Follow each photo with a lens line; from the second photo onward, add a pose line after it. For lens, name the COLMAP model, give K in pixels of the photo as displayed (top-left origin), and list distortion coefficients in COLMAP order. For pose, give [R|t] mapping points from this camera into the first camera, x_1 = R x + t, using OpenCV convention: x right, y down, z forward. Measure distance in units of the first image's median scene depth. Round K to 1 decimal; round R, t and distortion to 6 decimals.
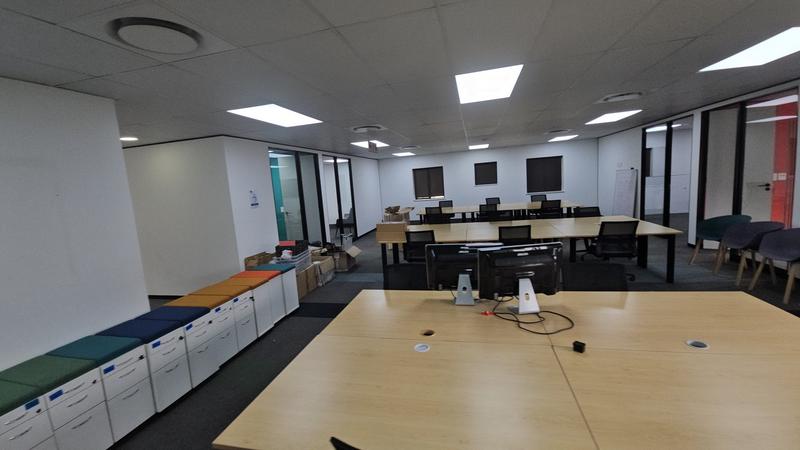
lens RADIAL K [[327.7, 0, 394.9], [0, 327.7, 222.8], [0, 0, 1]] dist [0.015163, -0.008230]
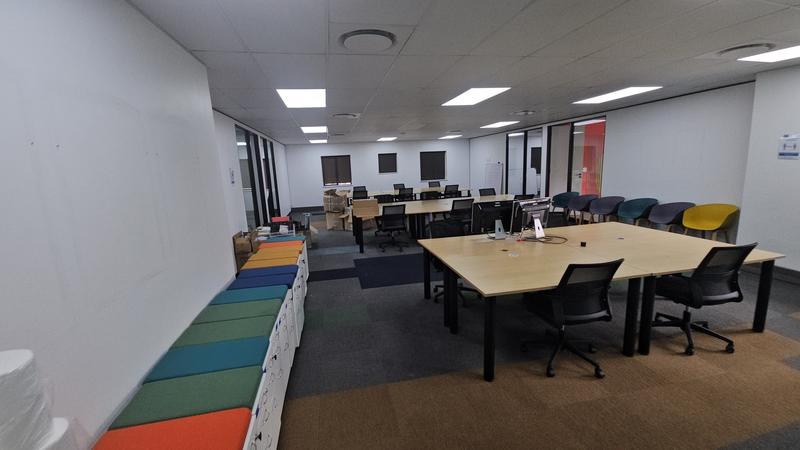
lens RADIAL K [[327.7, 0, 393.5], [0, 327.7, 225.1], [0, 0, 1]] dist [0.015163, -0.008230]
pose [[0.904446, -0.043087, 0.424406, -0.256122], [0.030147, 0.998854, 0.037161, 0.030178], [-0.425521, -0.020816, 0.904709, -0.058923]]
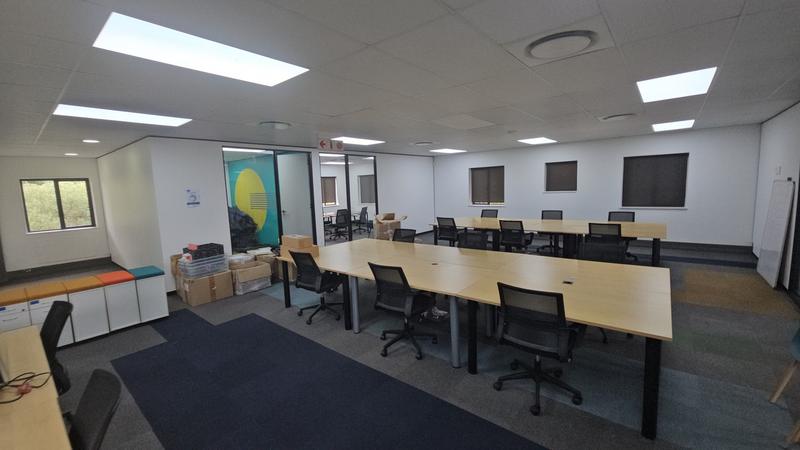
lens RADIAL K [[327.7, 0, 396.1], [0, 327.7, 225.1], [0, 0, 1]] dist [0.015163, -0.008230]
pose [[0.899588, 0.094616, -0.426367, 0.347399], [-0.084774, 0.995512, 0.042050, -0.051445], [0.428432, -0.001683, 0.903572, 0.212328]]
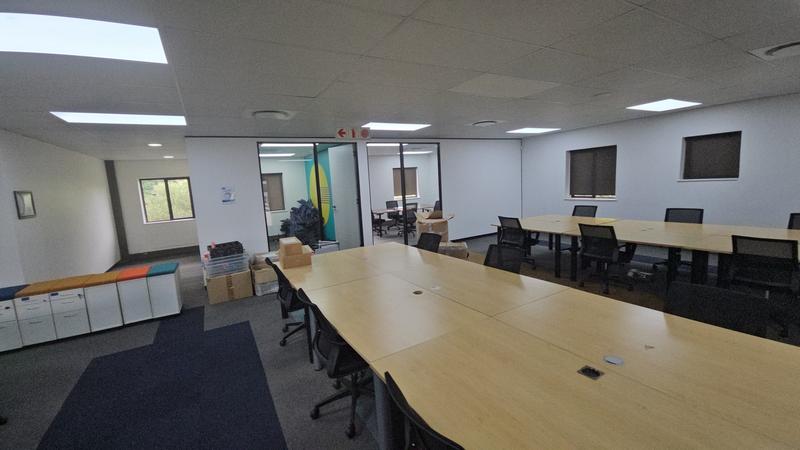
lens RADIAL K [[327.7, 0, 394.3], [0, 327.7, 224.5], [0, 0, 1]] dist [0.015163, -0.008230]
pose [[0.689403, 0.130576, -0.712512, 0.408415], [-0.081166, 0.991349, 0.103143, -0.078836], [0.719816, -0.013275, 0.694038, 0.397691]]
